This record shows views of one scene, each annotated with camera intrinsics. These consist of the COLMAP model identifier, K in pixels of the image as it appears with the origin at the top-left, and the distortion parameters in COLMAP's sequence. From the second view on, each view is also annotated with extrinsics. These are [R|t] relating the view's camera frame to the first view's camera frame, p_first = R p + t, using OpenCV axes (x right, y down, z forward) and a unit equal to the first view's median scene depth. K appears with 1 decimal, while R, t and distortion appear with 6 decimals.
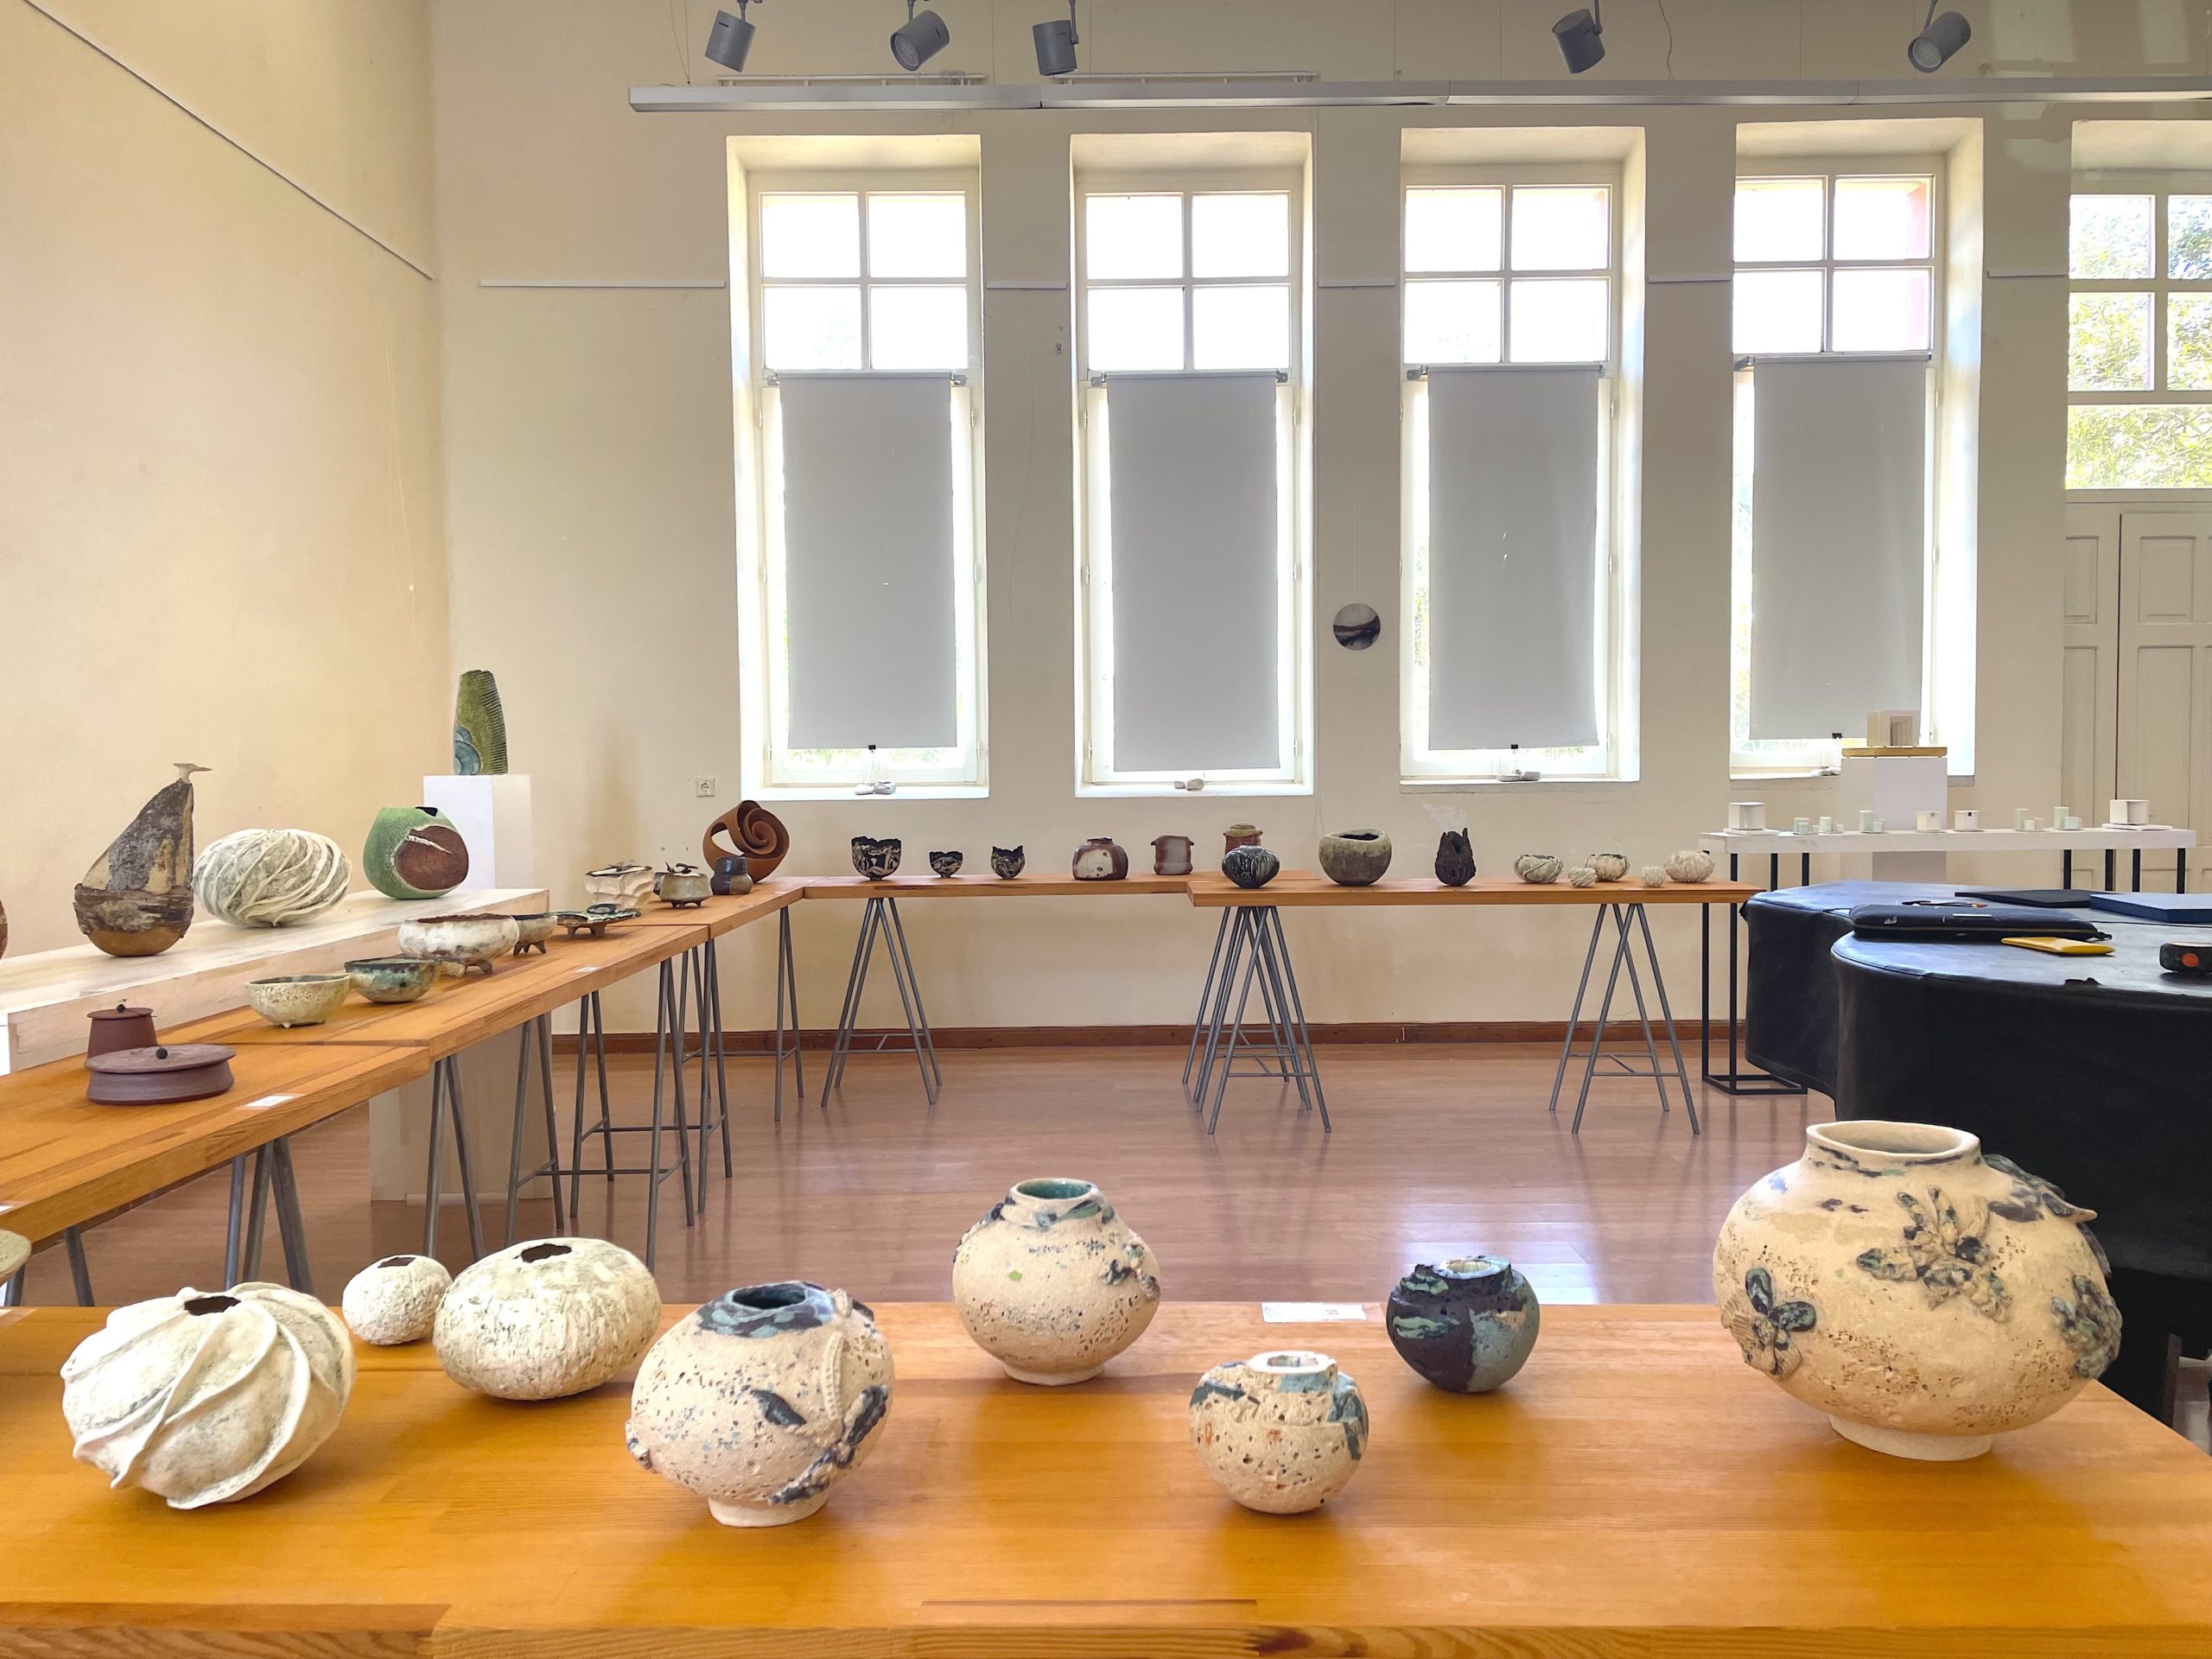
lens RADIAL K [[1655.7, 0, 1106.0], [0, 1655.7, 829.5], [0, 0, 1]] dist [0.106933, -0.136774]
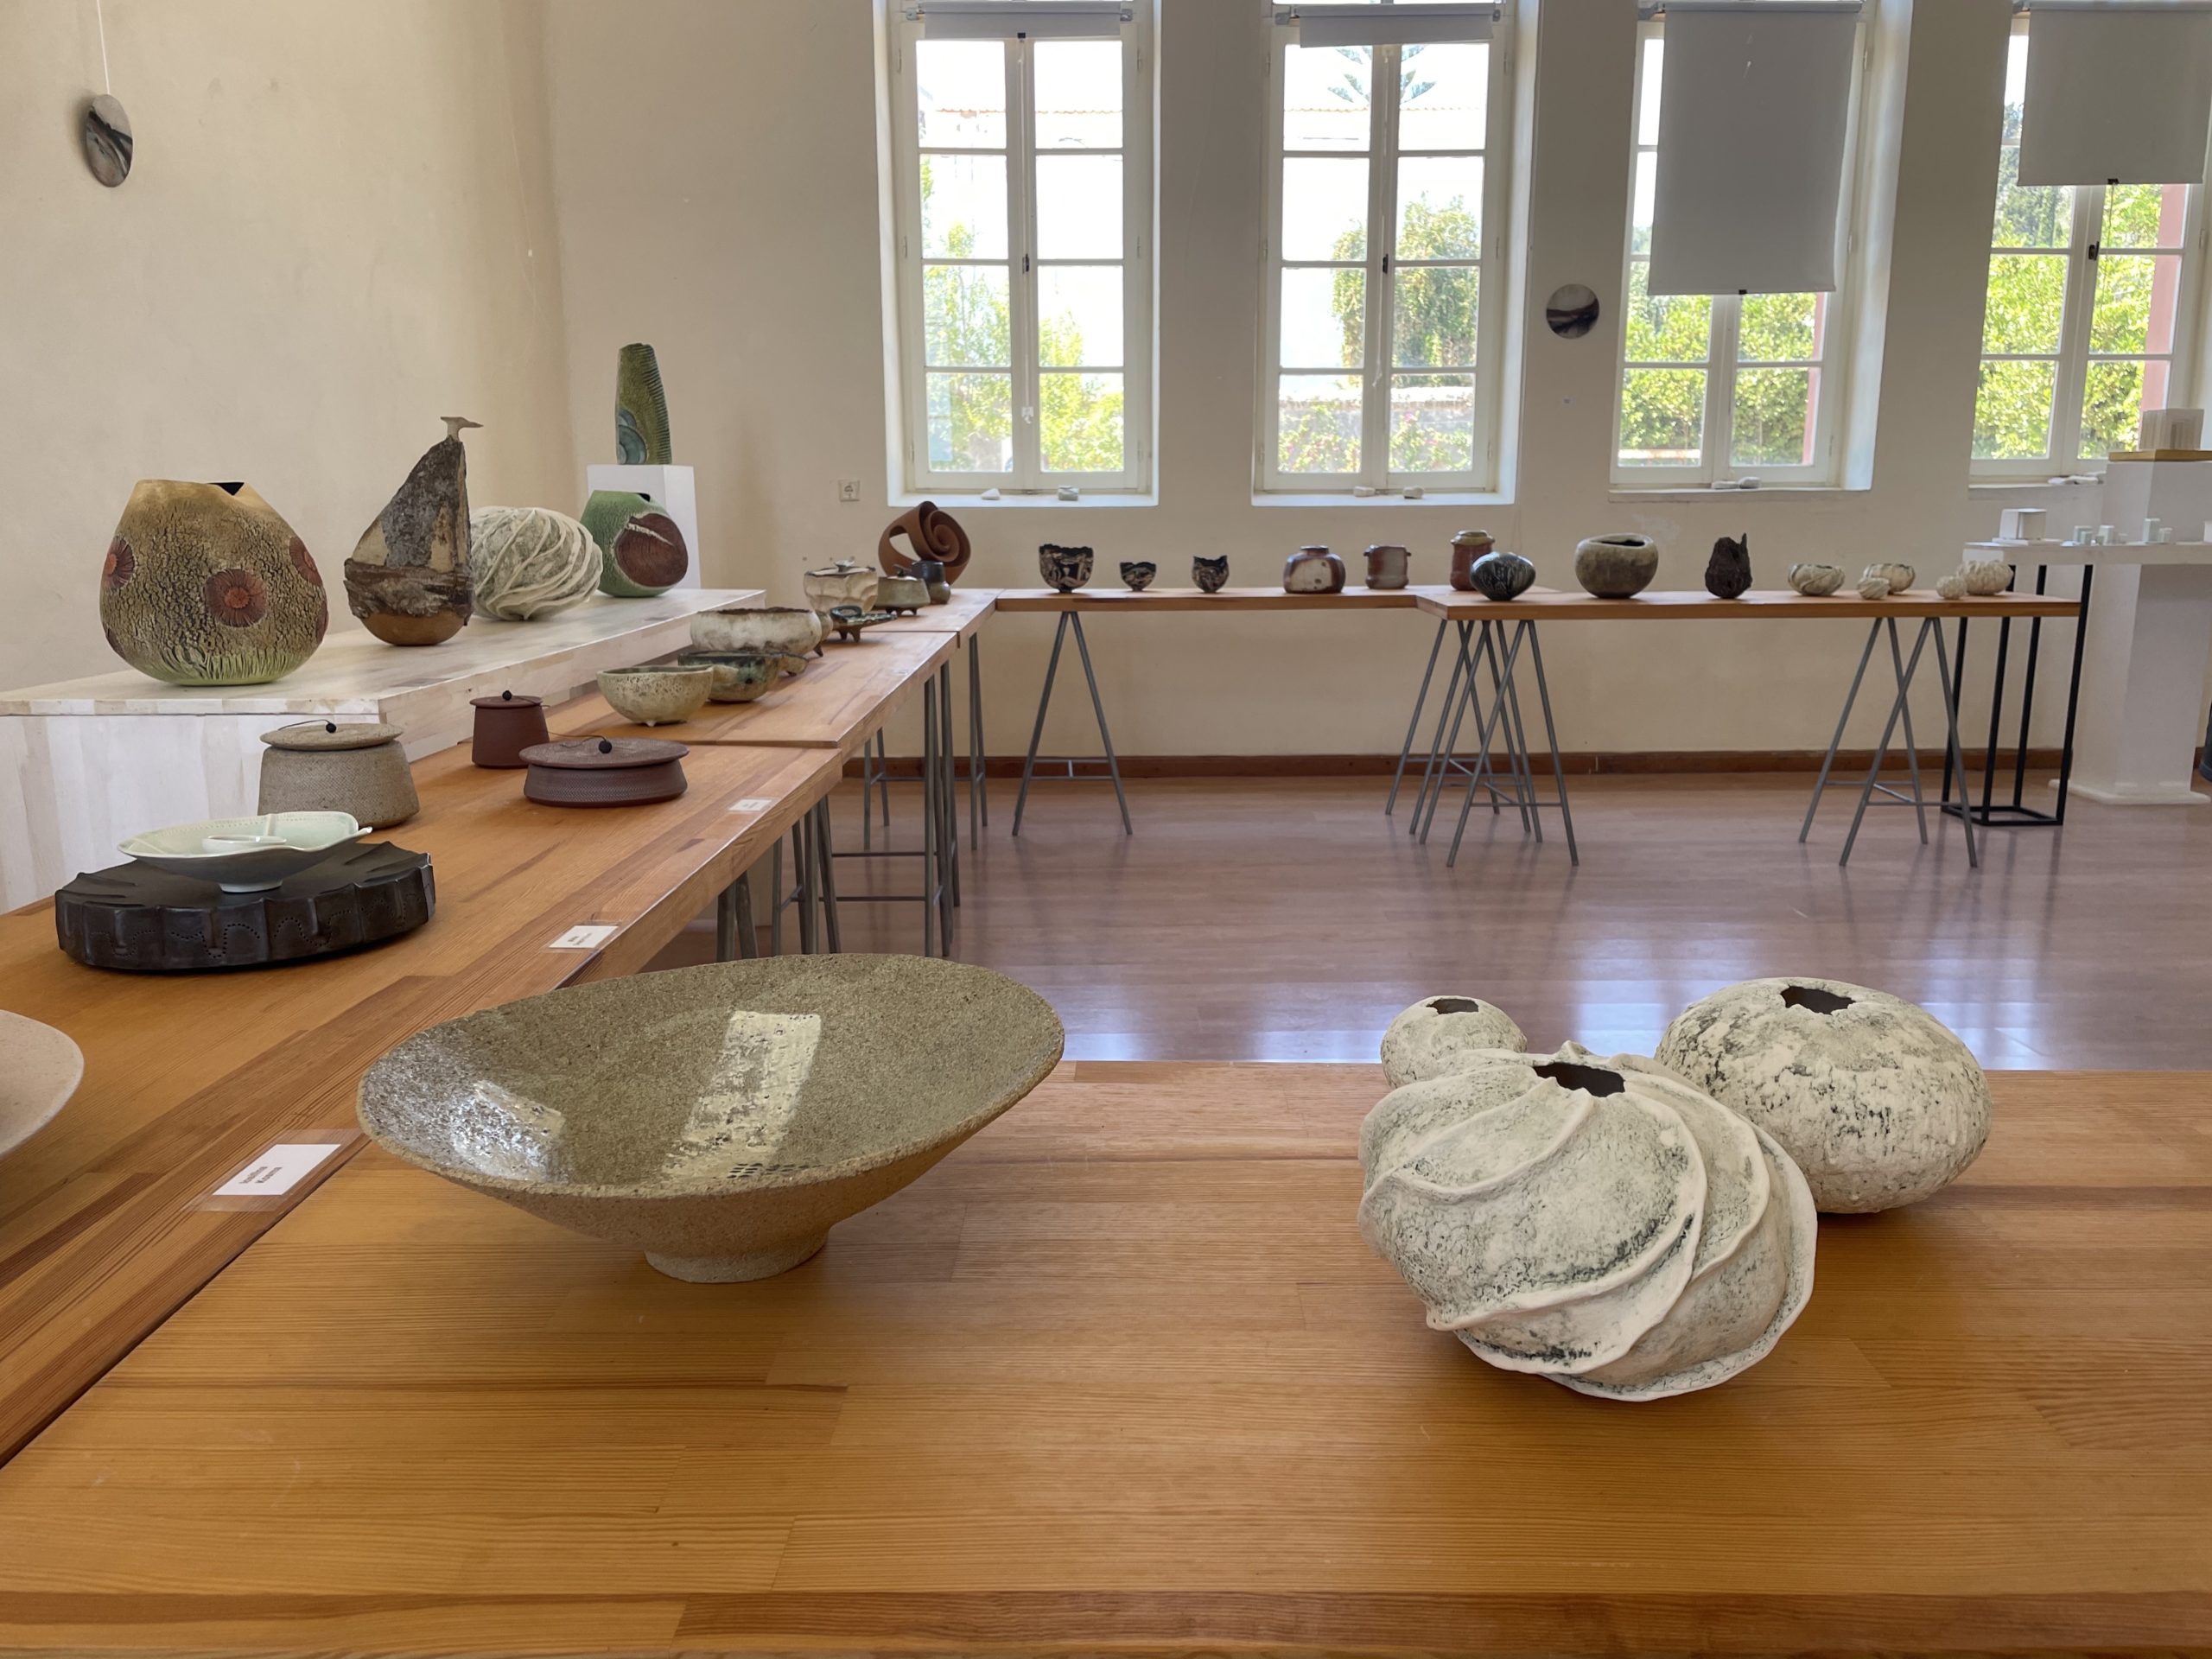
lens RADIAL K [[1672.9, 0, 1122.5], [0, 1672.9, 834.7], [0, 0, 1]] dist [0.108308, -0.151926]
pose [[0.999924, 0.006152, 0.010720, -0.120000], [-0.007772, 0.987355, 0.158334, 0.016289], [-0.009611, -0.158406, 0.987327, 0.068338]]
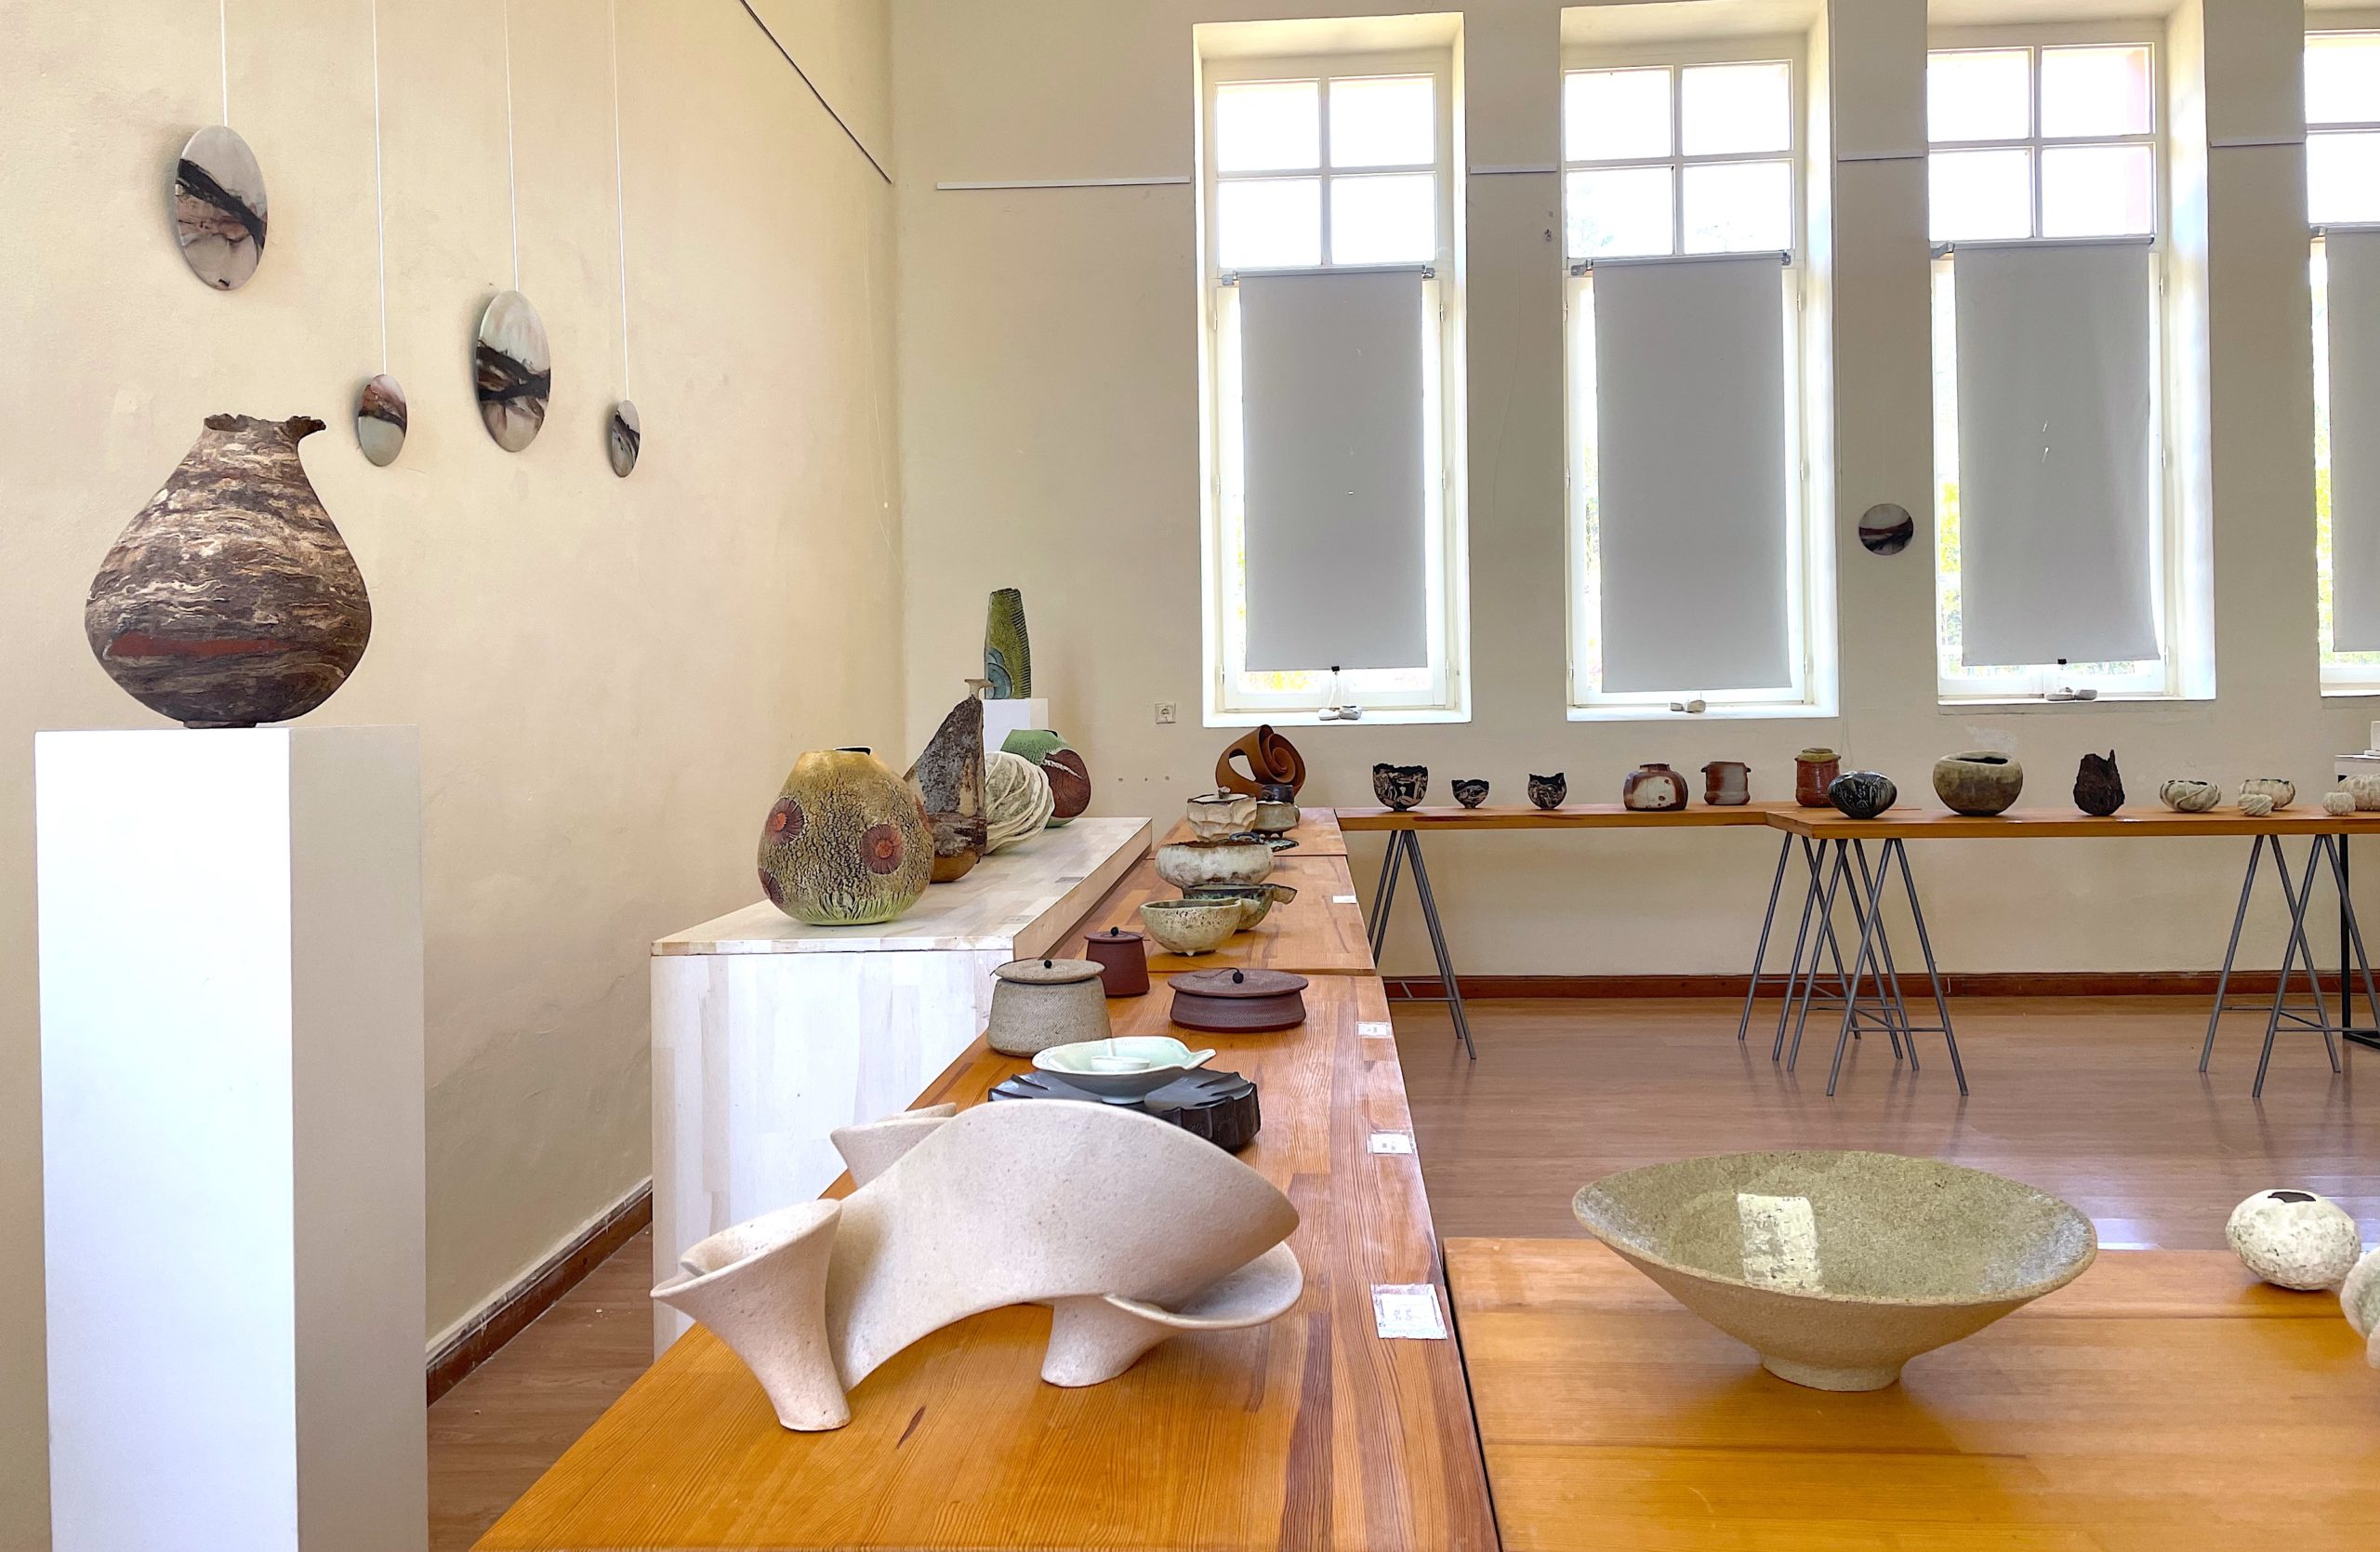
lens RADIAL K [[1796.2, 0, 1189.3], [0, 1796.2, 688.9], [0, 0, 1]] dist [0.101190, -0.128416]
pose [[0.998008, -0.008279, -0.062544, -0.198347], [0.005536, 0.999021, -0.043894, 0.006293], [0.062846, 0.043460, 0.997076, -0.001151]]
